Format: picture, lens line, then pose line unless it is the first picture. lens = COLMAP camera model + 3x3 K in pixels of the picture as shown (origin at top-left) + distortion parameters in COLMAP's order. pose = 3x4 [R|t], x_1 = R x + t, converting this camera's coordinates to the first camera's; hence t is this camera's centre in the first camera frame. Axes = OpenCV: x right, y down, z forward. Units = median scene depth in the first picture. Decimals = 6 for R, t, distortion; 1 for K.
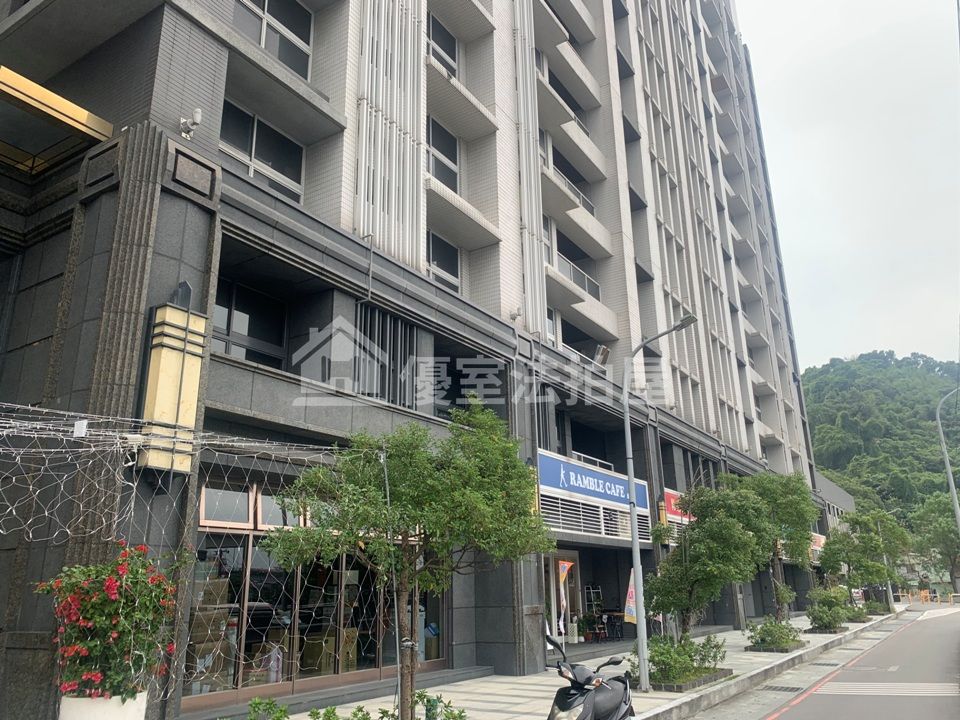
lens RADIAL K [[748.2, 0, 491.7], [0, 748.2, 351.0], [0, 0, 1]] dist [0.031821, -0.033653]
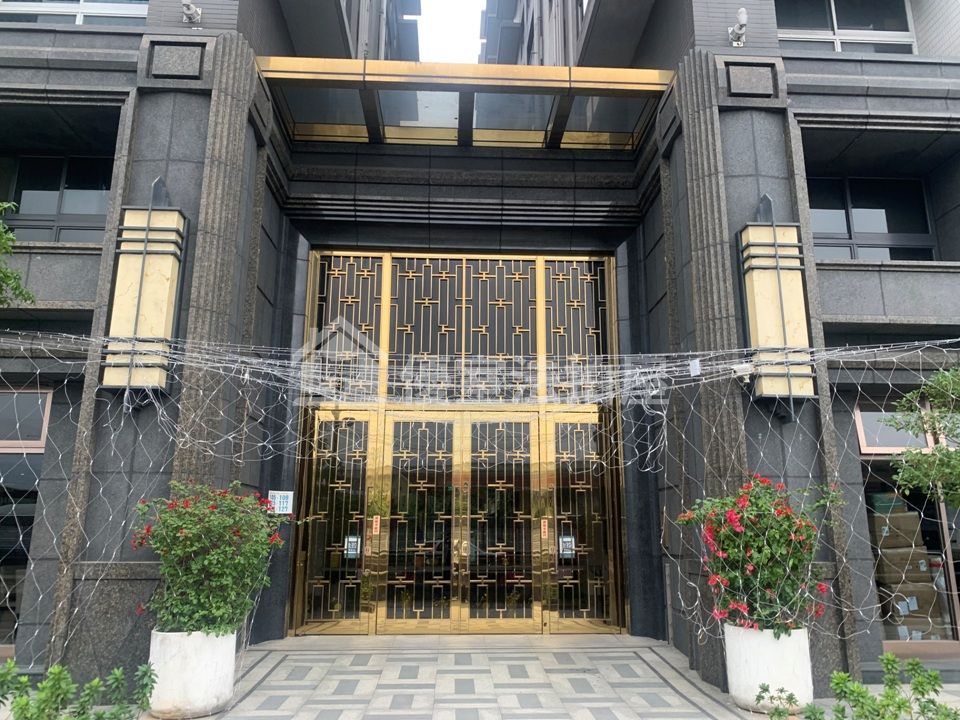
lens RADIAL K [[748.2, 0, 511.4], [0, 748.2, 347.5], [0, 0, 1]] dist [0.031821, -0.033653]
pose [[0.574890, -0.176262, -0.799020, 0.113115], [0.237554, 0.970415, -0.043153, 0.053210], [0.782987, -0.165002, 0.599754, 0.170220]]
